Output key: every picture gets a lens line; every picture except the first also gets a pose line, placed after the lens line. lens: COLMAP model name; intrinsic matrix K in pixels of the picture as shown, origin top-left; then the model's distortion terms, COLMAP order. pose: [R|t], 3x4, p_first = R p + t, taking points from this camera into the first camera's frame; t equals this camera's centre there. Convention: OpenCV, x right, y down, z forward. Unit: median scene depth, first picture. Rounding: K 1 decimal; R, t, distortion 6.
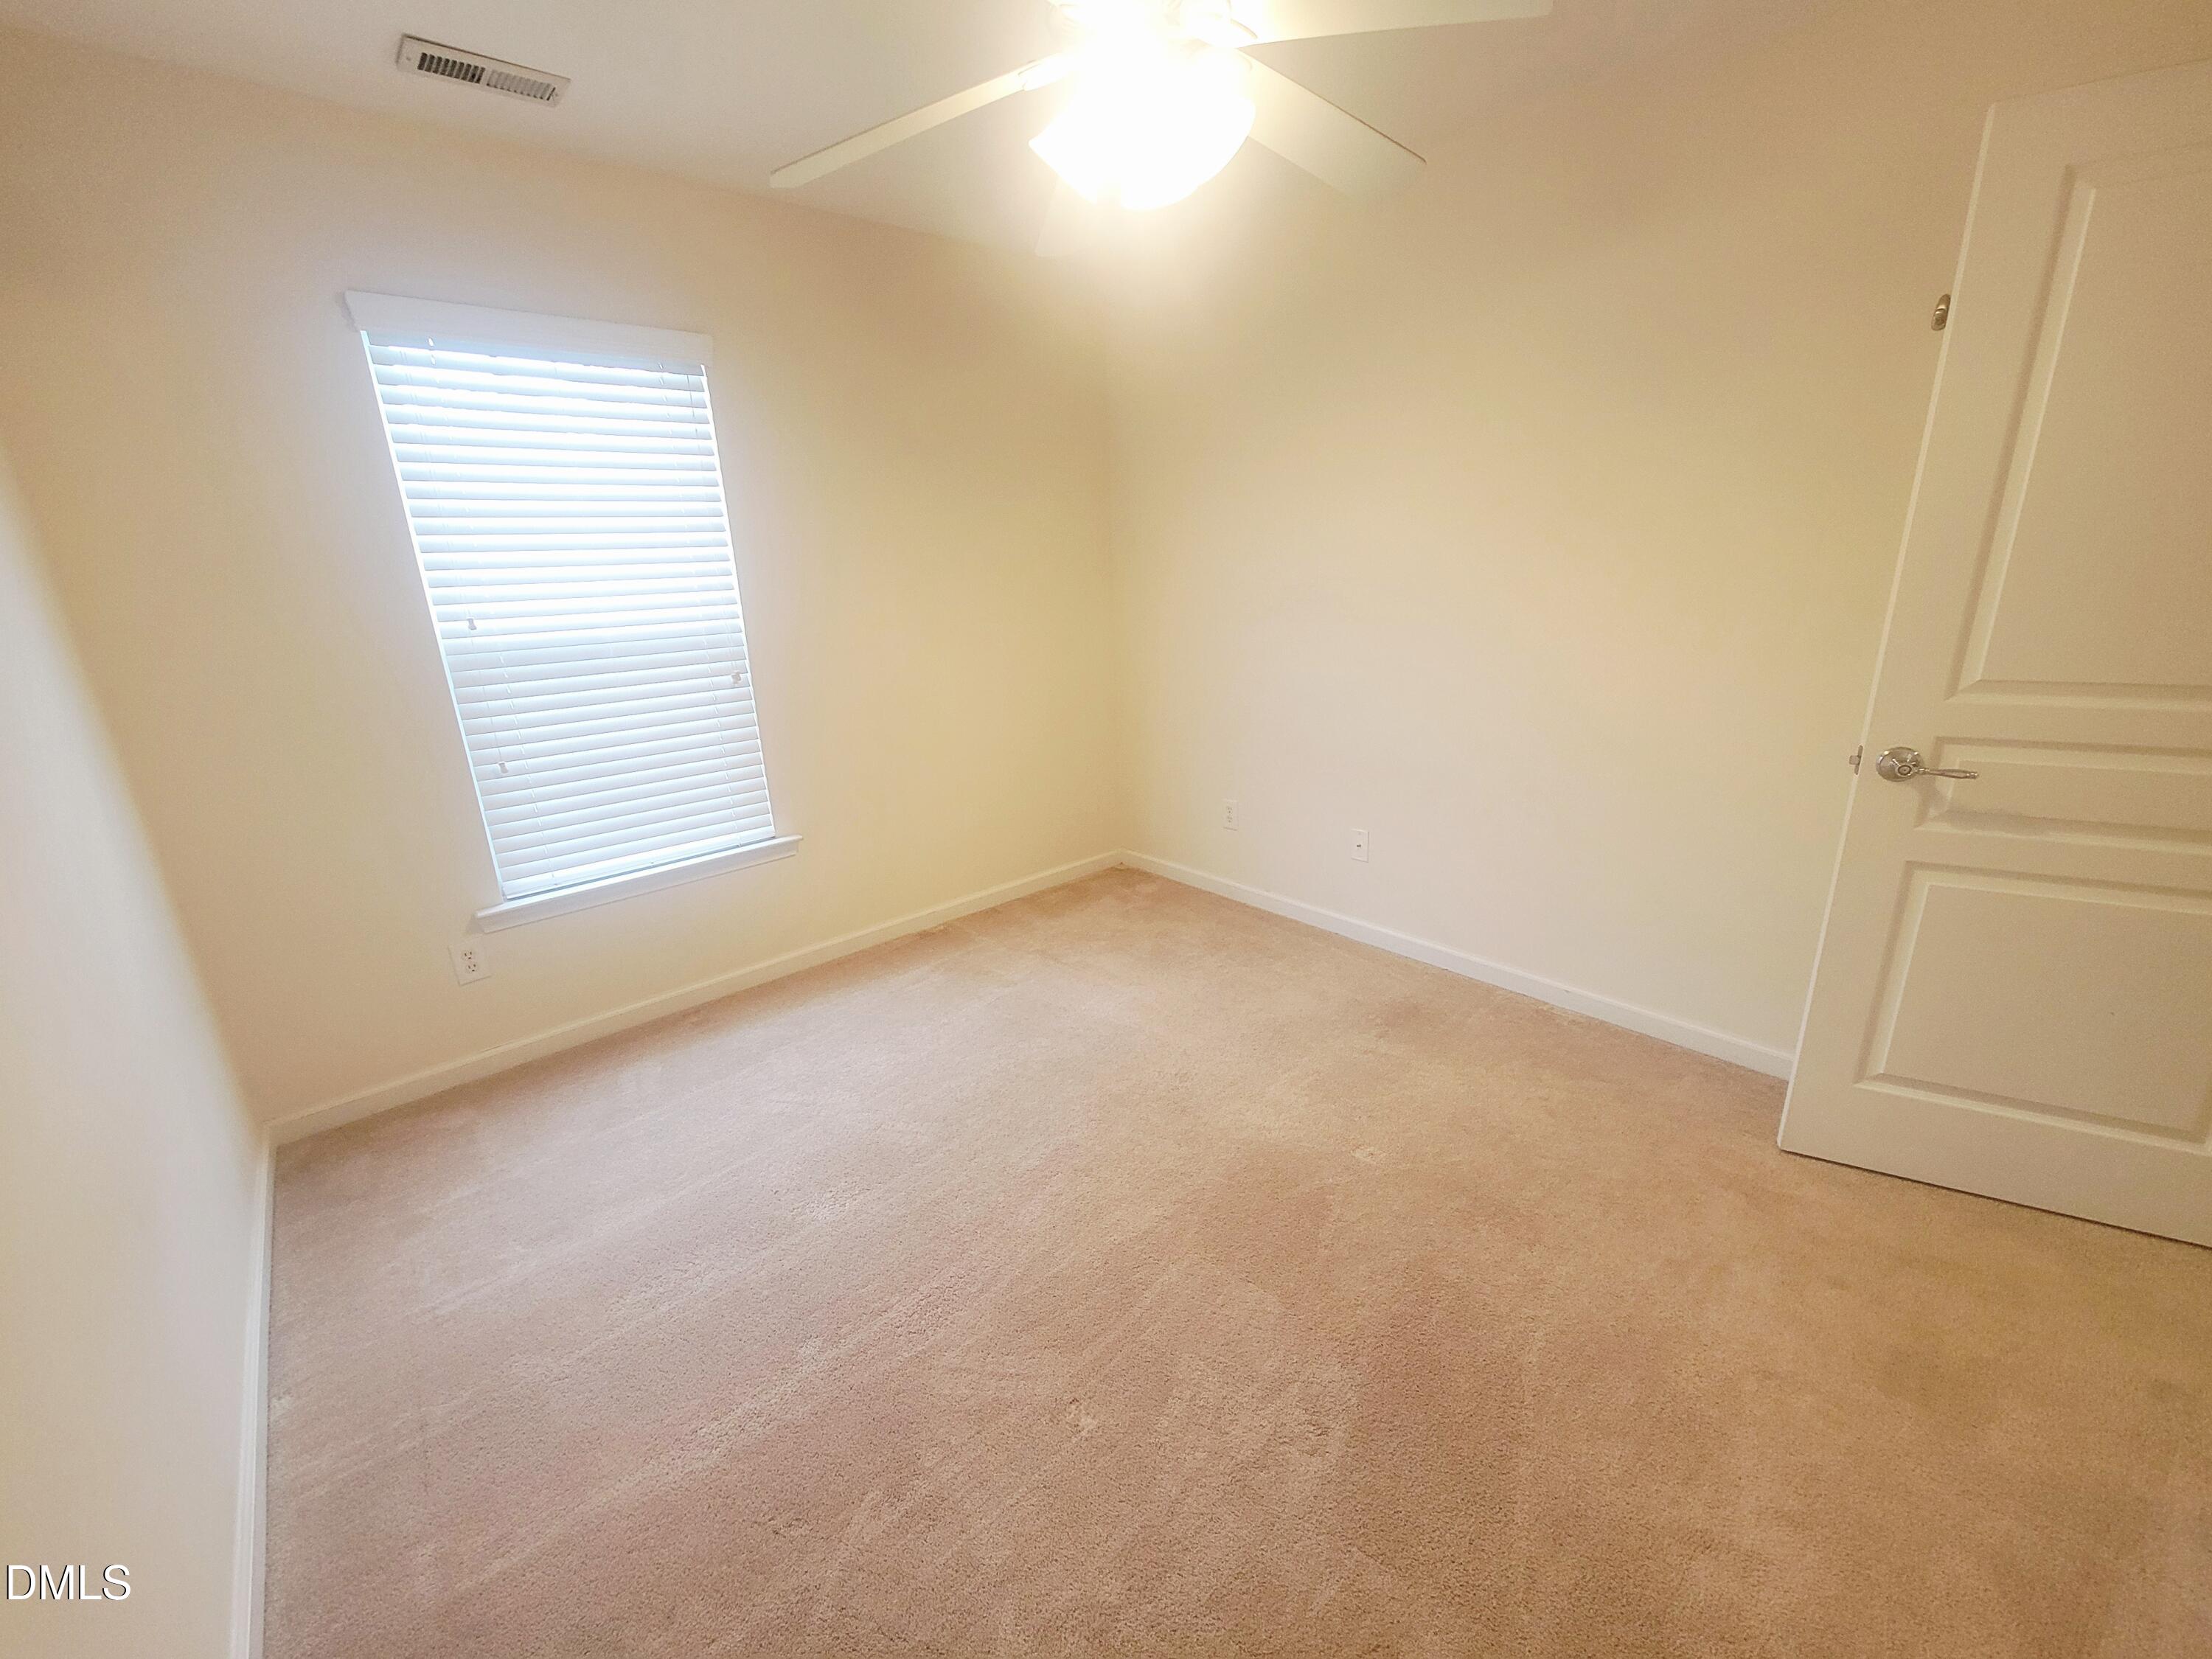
lens RADIAL K [[899.9, 0, 1100.0], [0, 899.9, 834.5], [0, 0, 1]] dist [0.001707, 0.000497]
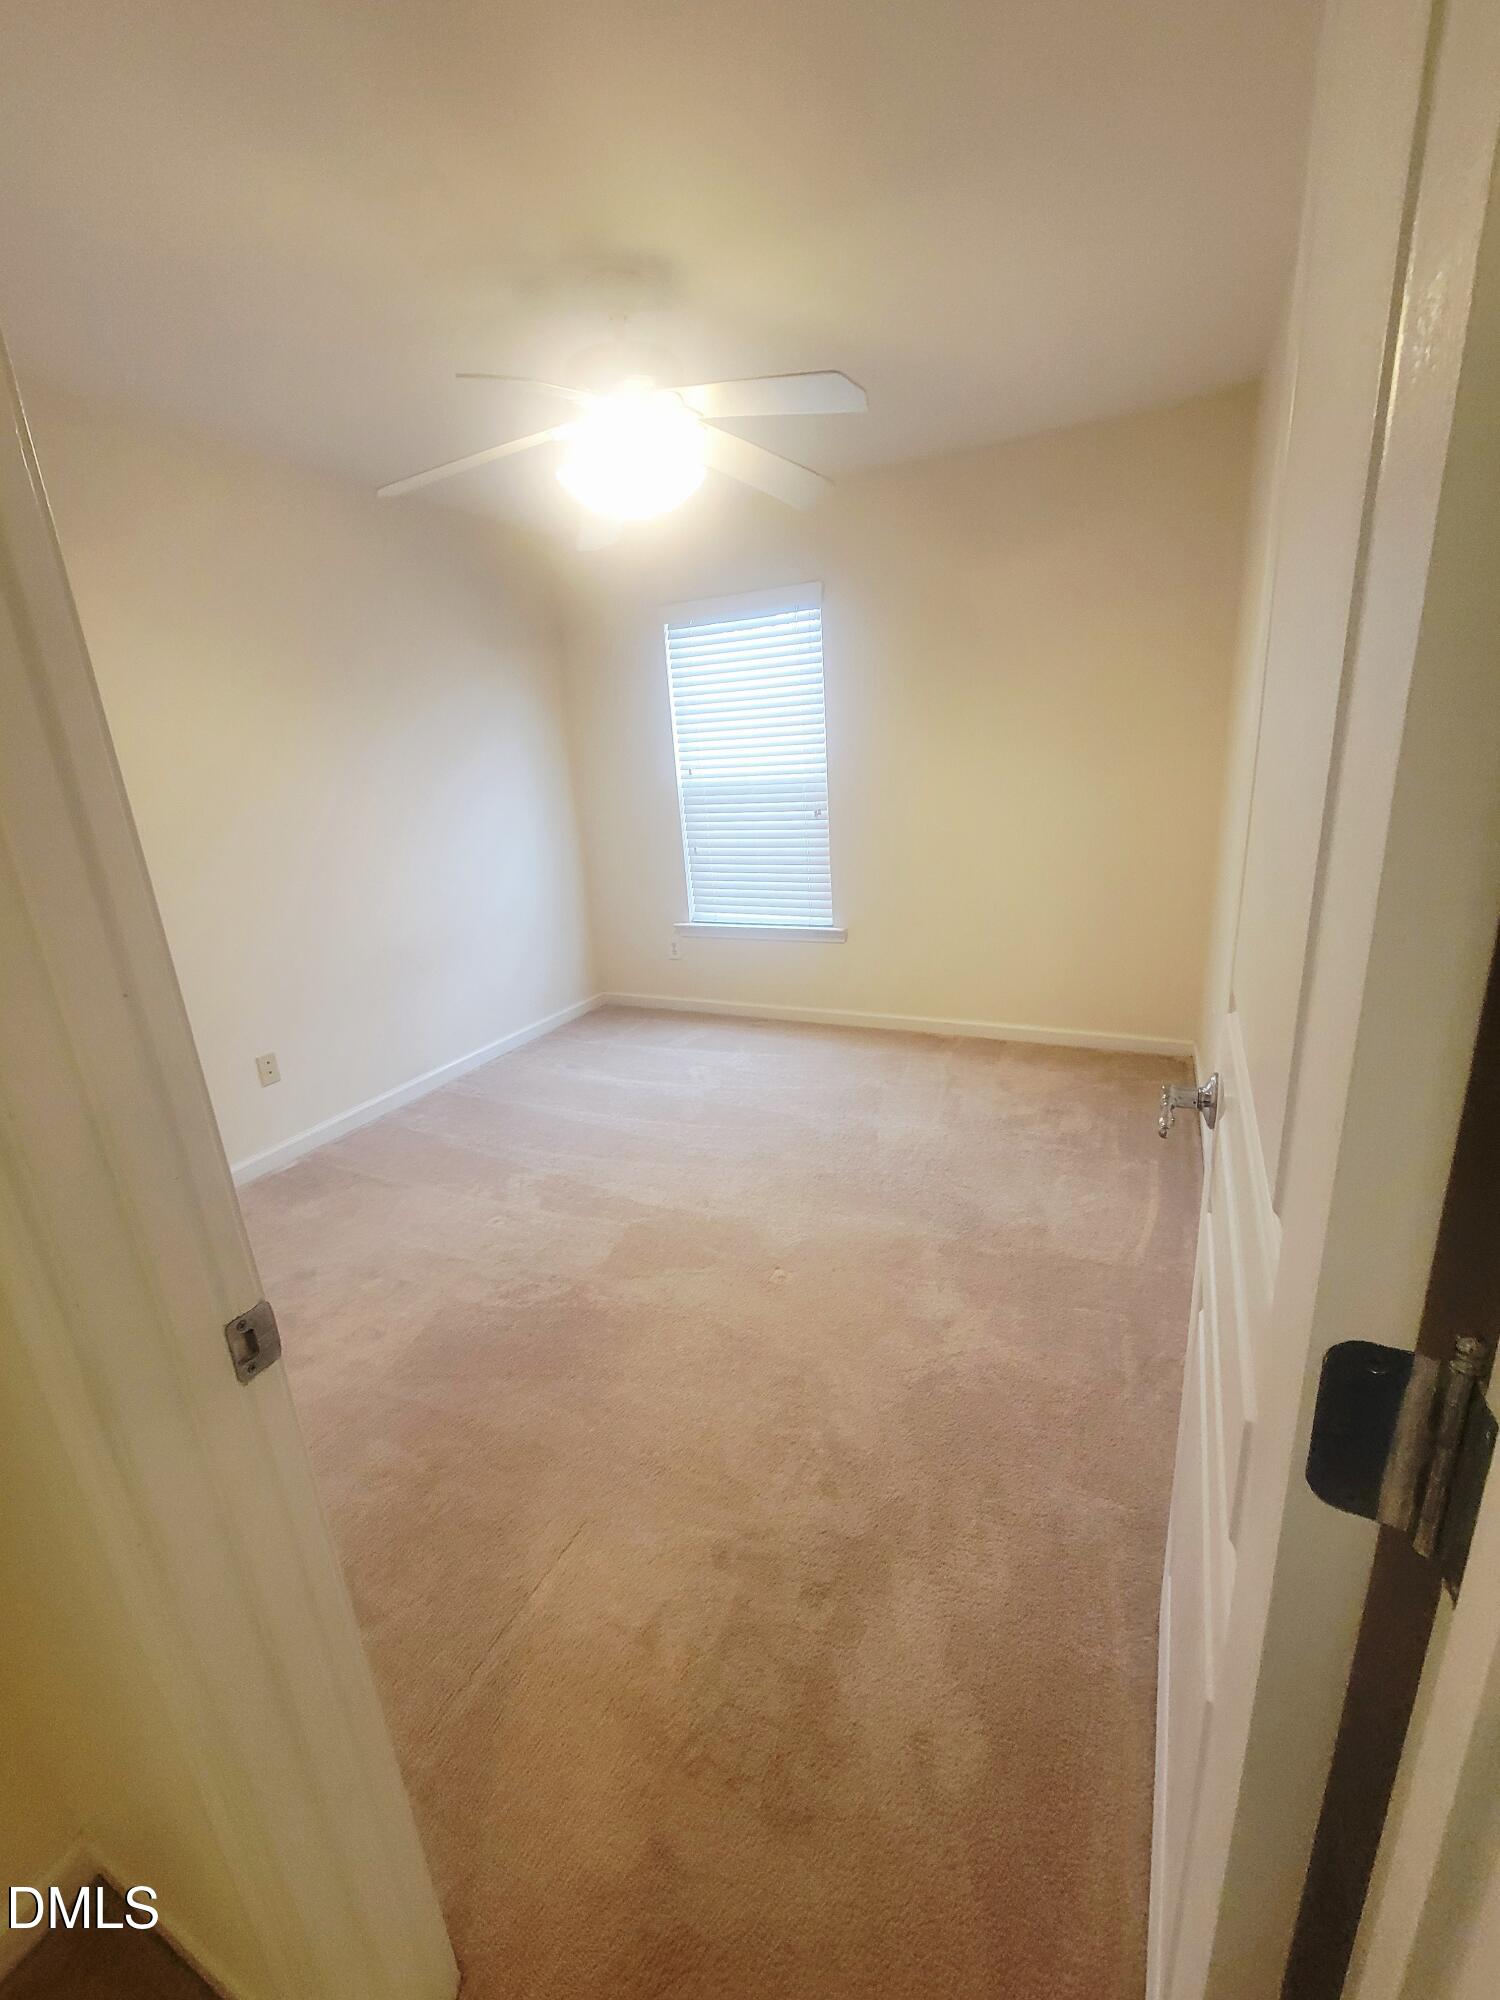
lens RADIAL K [[813.7, 0, 744.9], [0, 813.7, 991.9], [0, 0, 1]] dist [0.001707, 0.000497]
pose [[0.381662, 0.277648, -0.881615, 0.840231], [-0.225800, 0.952926, 0.202354, -0.142628], [0.896297, 0.121838, 0.426389, 0.374050]]
